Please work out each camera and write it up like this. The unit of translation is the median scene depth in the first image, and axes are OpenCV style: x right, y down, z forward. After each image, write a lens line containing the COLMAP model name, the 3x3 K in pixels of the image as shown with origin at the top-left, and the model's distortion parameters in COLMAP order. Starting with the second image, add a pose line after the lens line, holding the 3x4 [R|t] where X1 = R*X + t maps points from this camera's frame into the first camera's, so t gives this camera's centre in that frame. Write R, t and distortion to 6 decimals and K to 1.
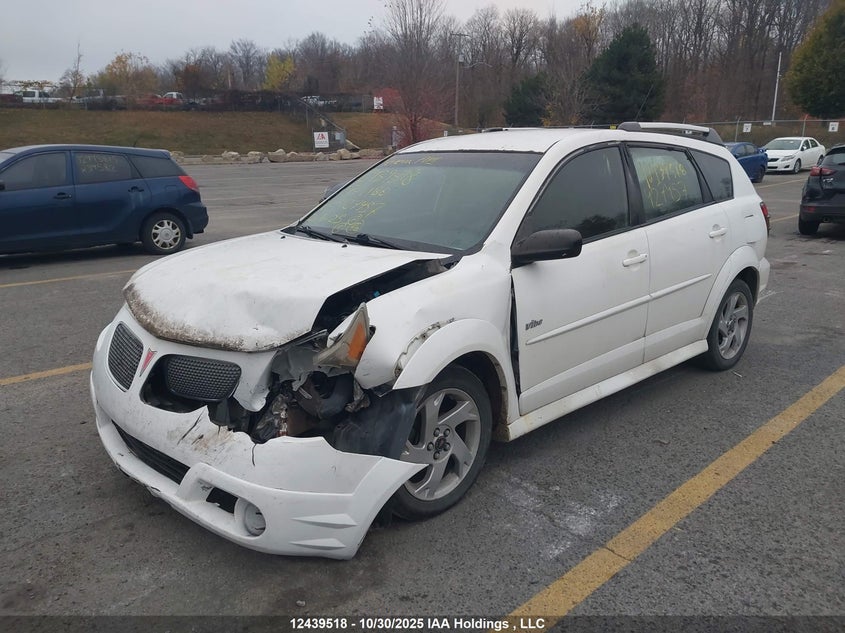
lens RADIAL K [[680.4, 0, 425.1], [0, 680.4, 320.7], [0, 0, 1]] dist [0.023453, -0.022481]
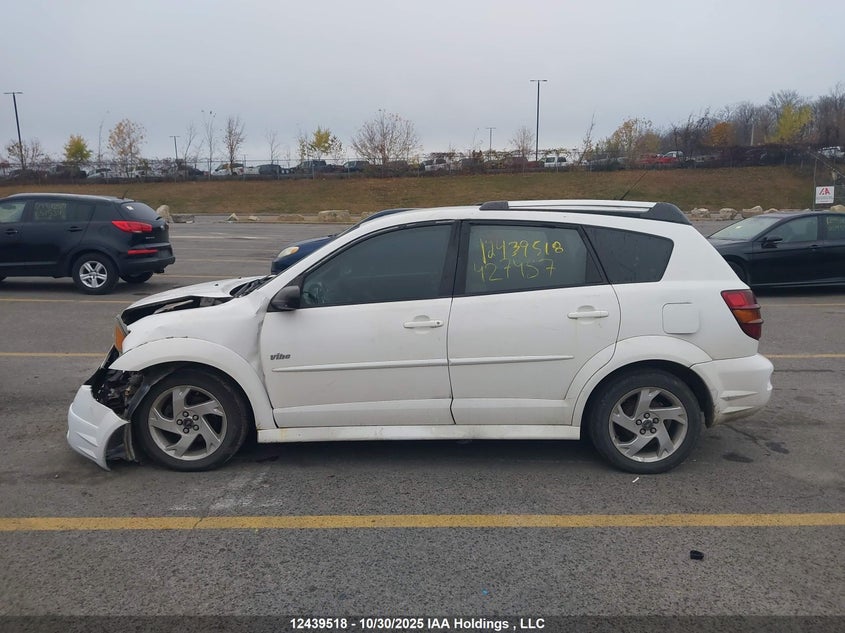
lens RADIAL K [[680.4, 0, 415.4], [0, 680.4, 310.4], [0, 0, 1]] dist [0.023453, -0.022481]
pose [[0.713518, 0.110936, -0.691799, 0.686460], [-0.172628, 0.984781, -0.020129, -0.056126], [0.679038, 0.133786, 0.721809, 0.121157]]
